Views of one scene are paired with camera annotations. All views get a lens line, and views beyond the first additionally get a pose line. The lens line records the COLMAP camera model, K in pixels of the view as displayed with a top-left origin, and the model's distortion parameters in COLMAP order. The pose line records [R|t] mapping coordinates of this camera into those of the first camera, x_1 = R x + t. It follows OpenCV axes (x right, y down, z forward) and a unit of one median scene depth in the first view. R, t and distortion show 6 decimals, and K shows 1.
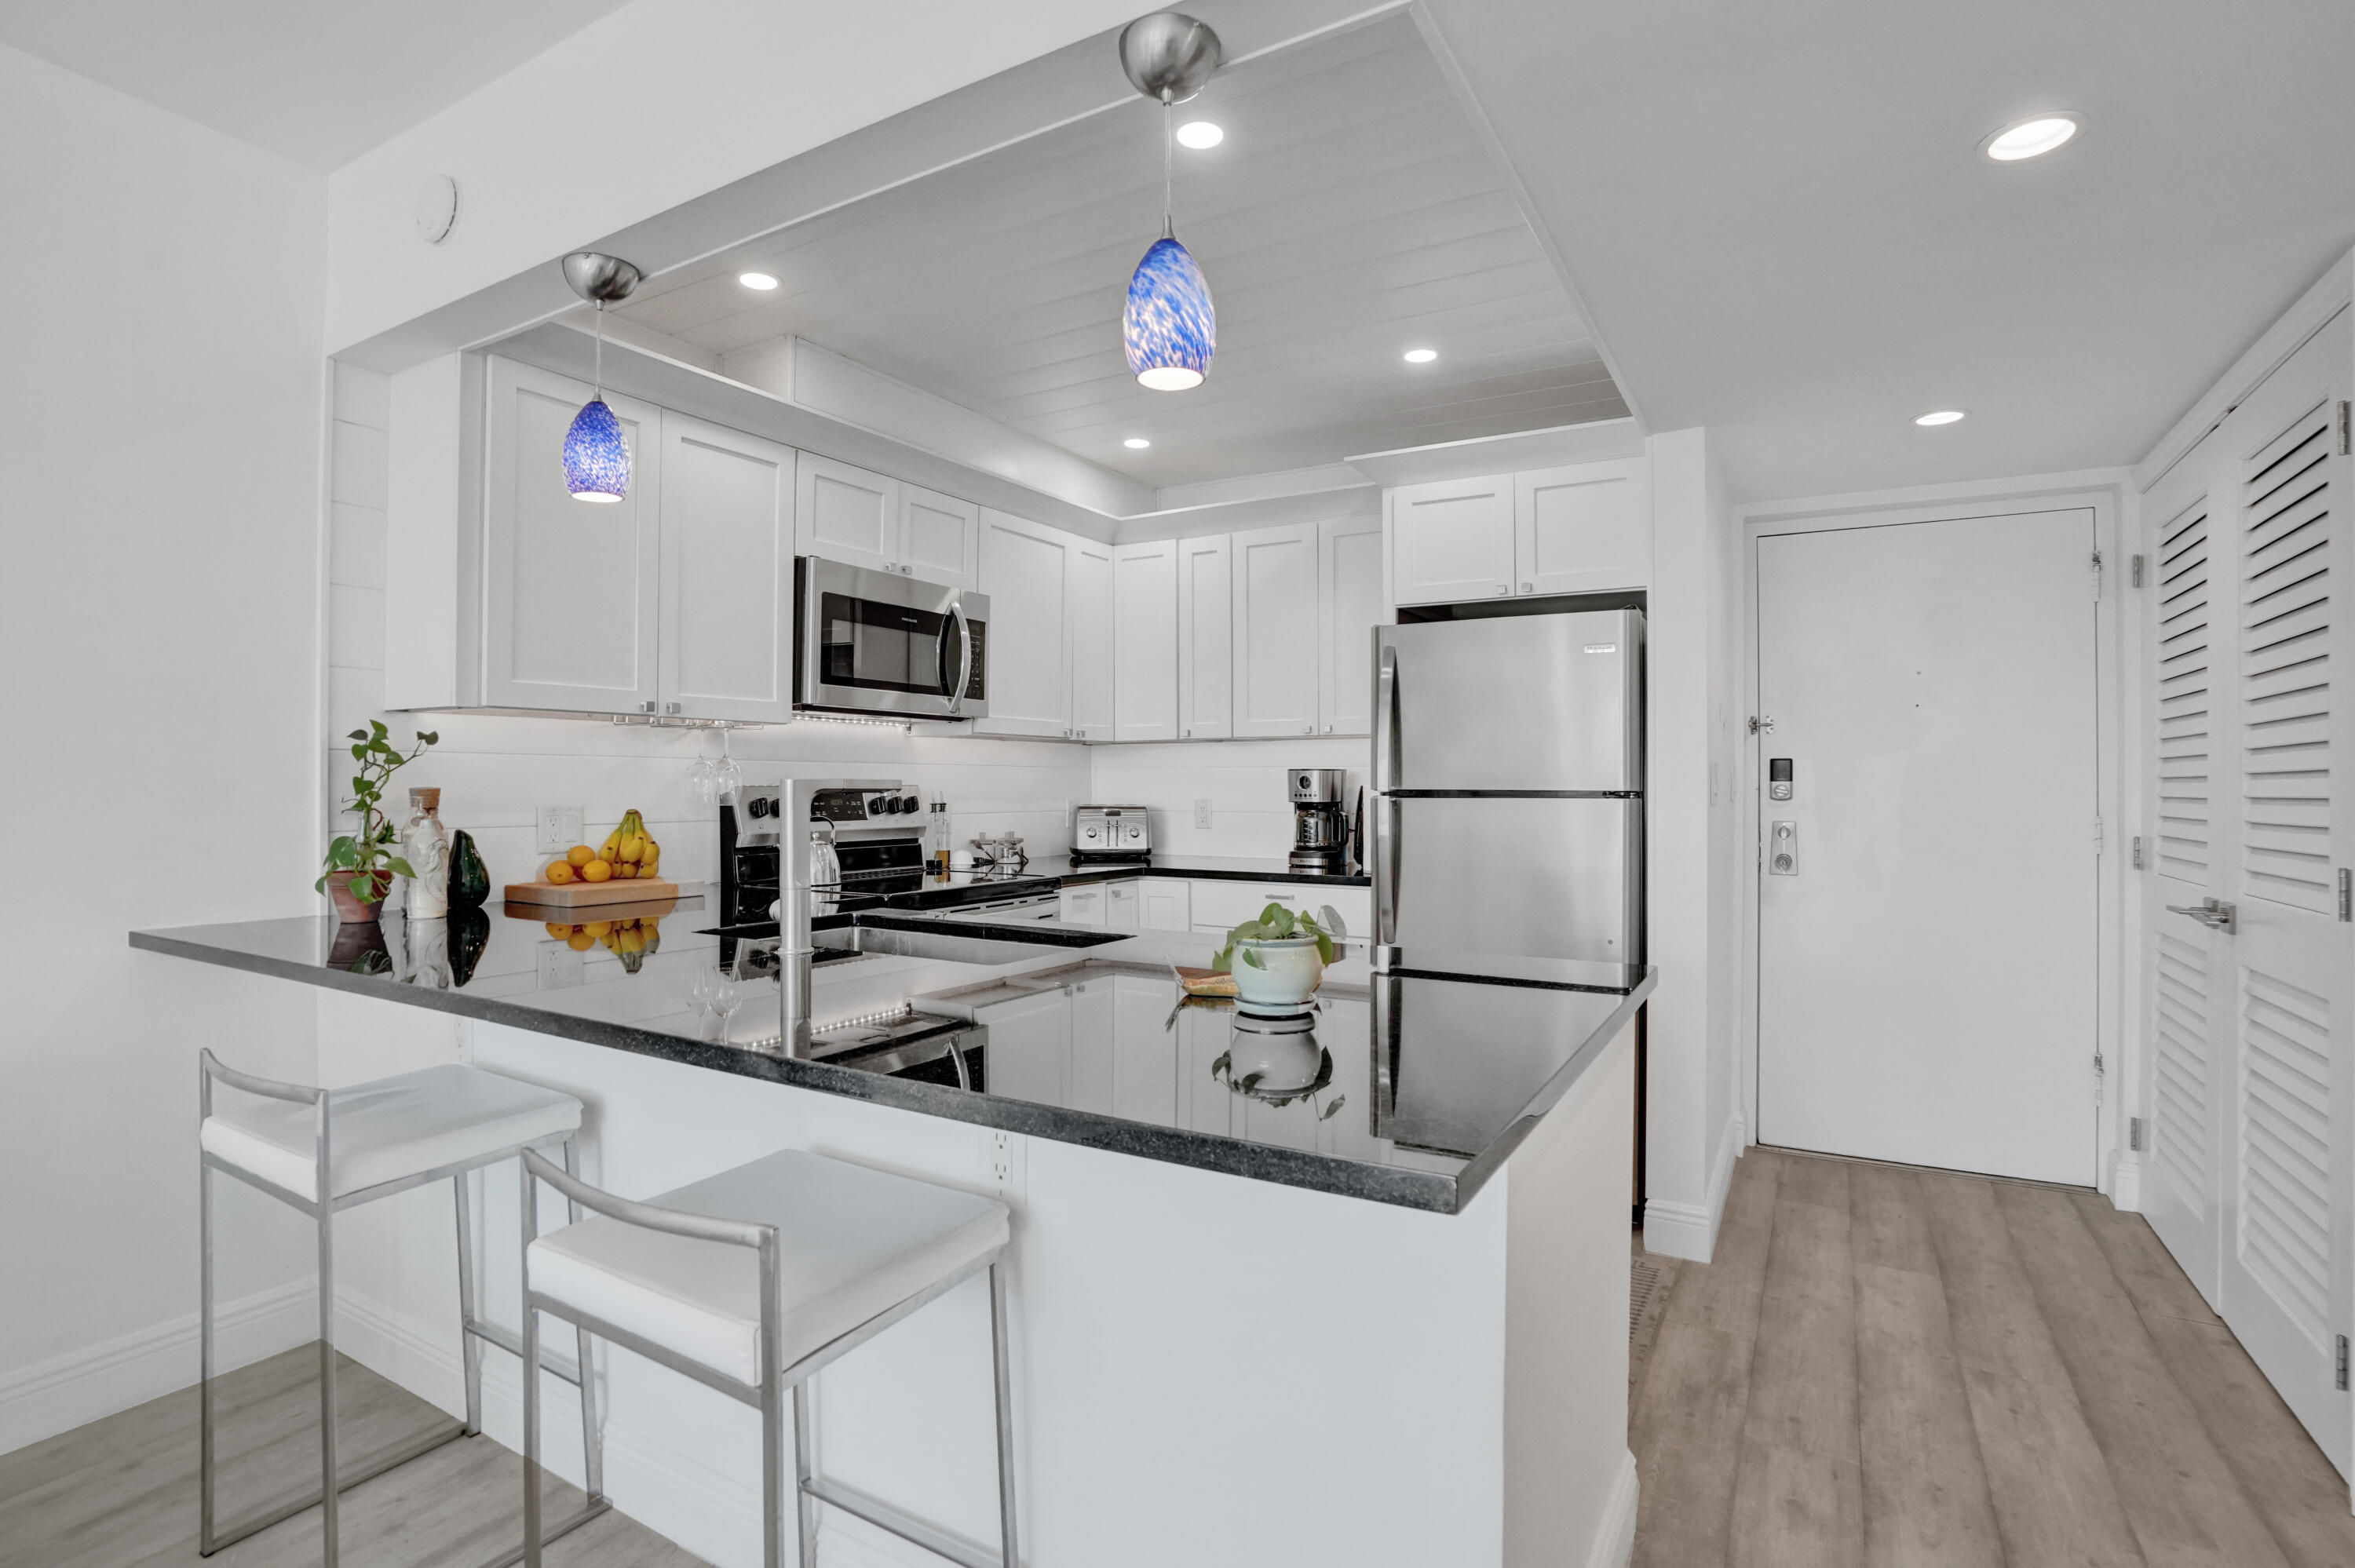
lens RADIAL K [[1099.7, 0, 1183.6], [0, 1099.7, 784.6], [0, 0, 1]] dist [-0.076878, 0.033137]
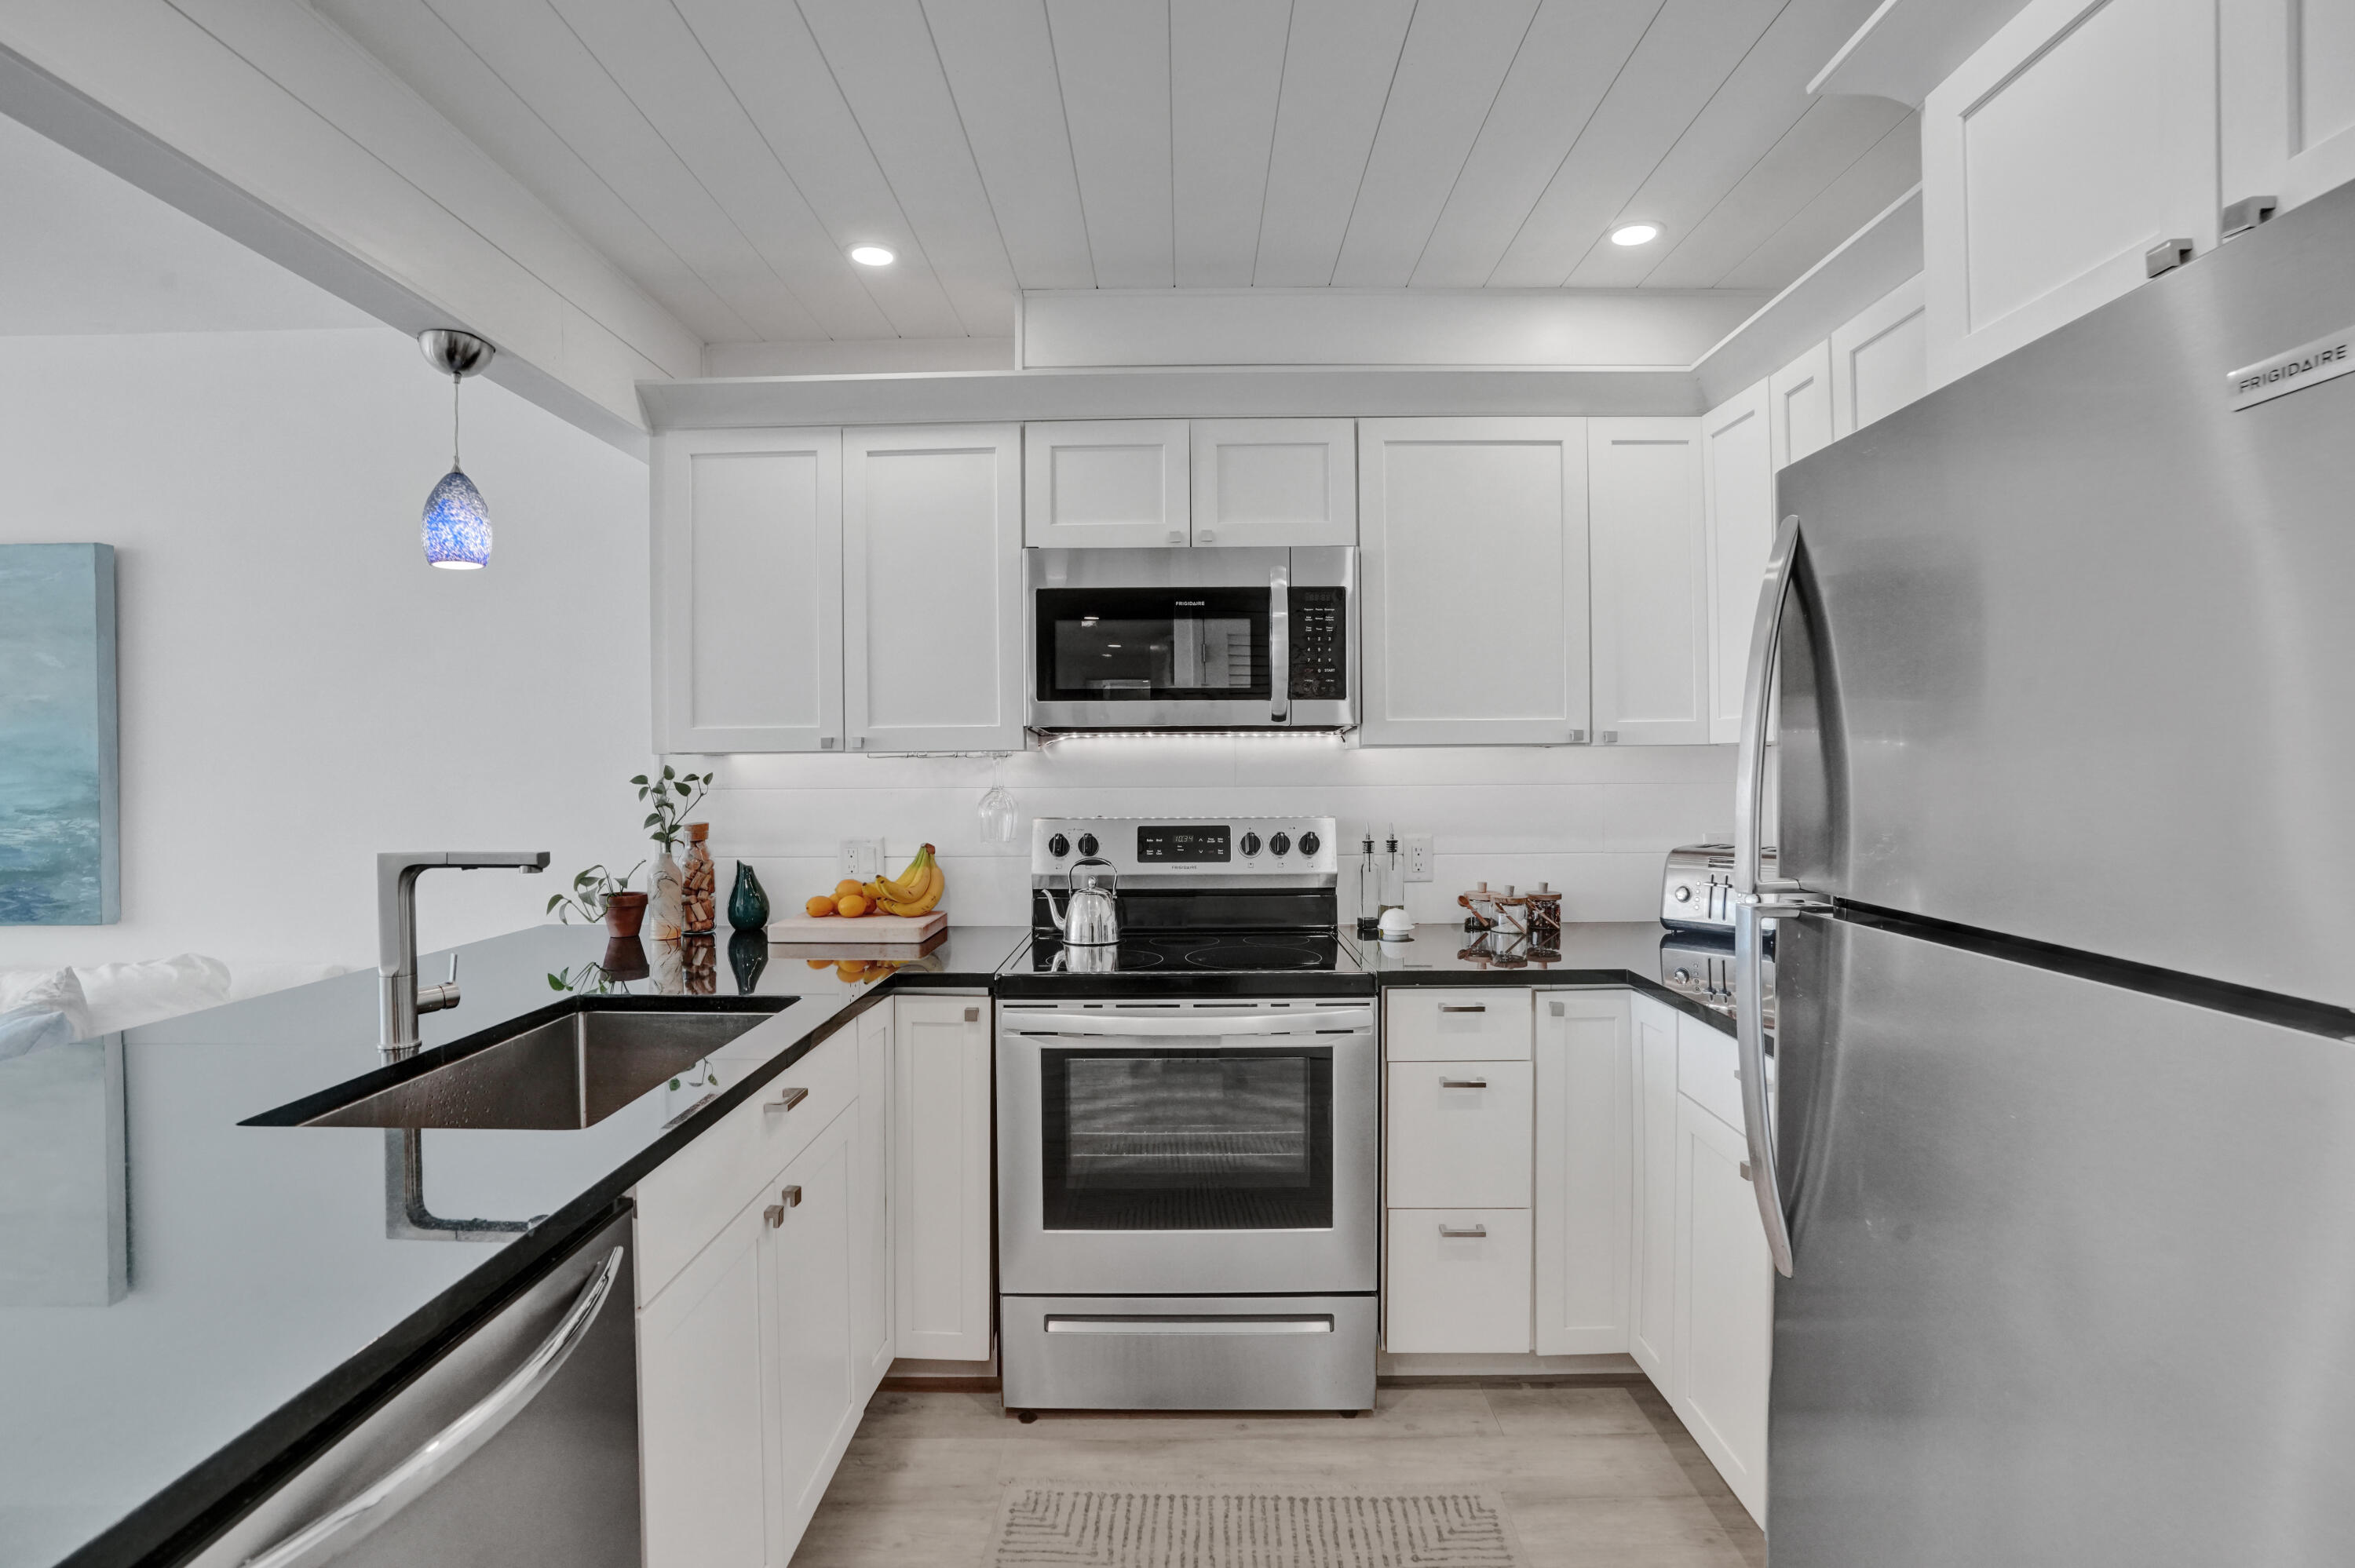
lens RADIAL K [[1099.7, 0, 1183.6], [0, 1099.7, 784.6], [0, 0, 1]] dist [-0.076878, 0.033137]
pose [[0.506654, 0.009376, -0.862099, 0.379285], [0.004118, 0.999903, 0.013295, -0.034249], [0.862140, -0.010286, 0.506566, 0.582658]]
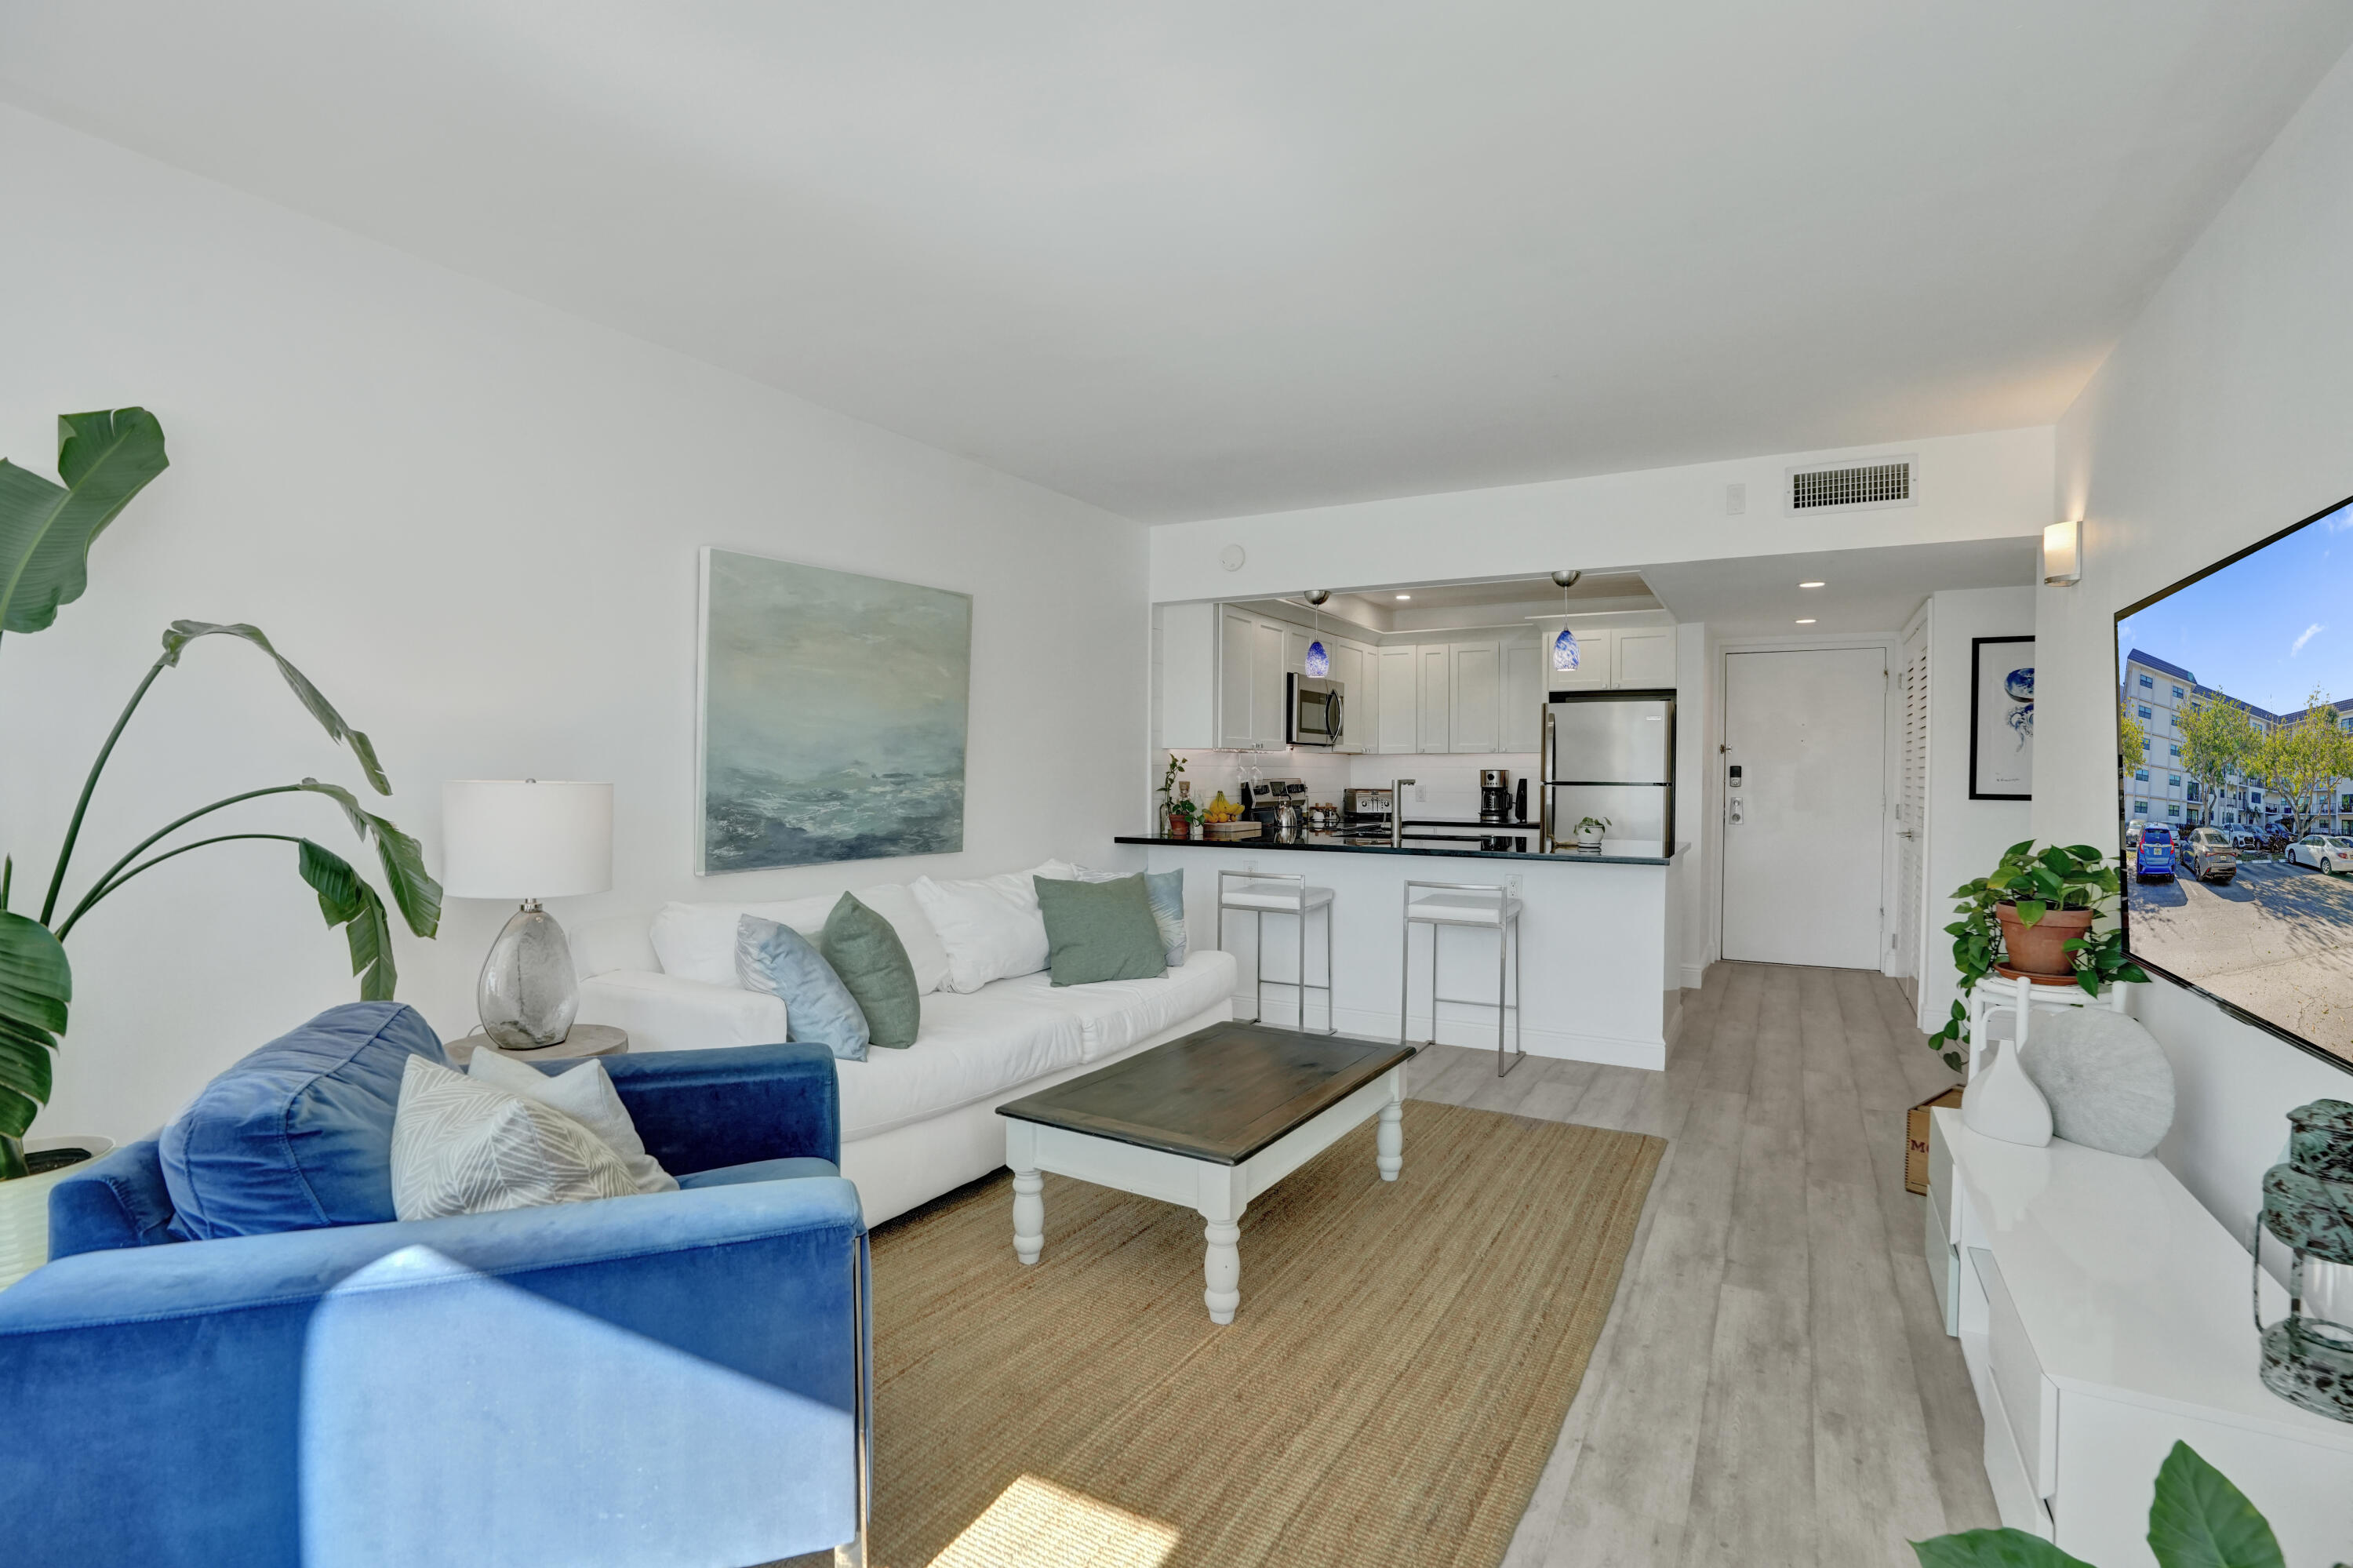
lens RADIAL K [[1098.9, 0, 1182.6], [0, 1098.9, 784.6], [0, 0, 1]] dist [-0.076878, 0.033137]
pose [[0.999925, 0.002713, 0.011907, -0.521262], [-0.002850, 0.999930, 0.011476, -0.010610], [-0.011875, -0.011509, 0.999863, -1.042697]]
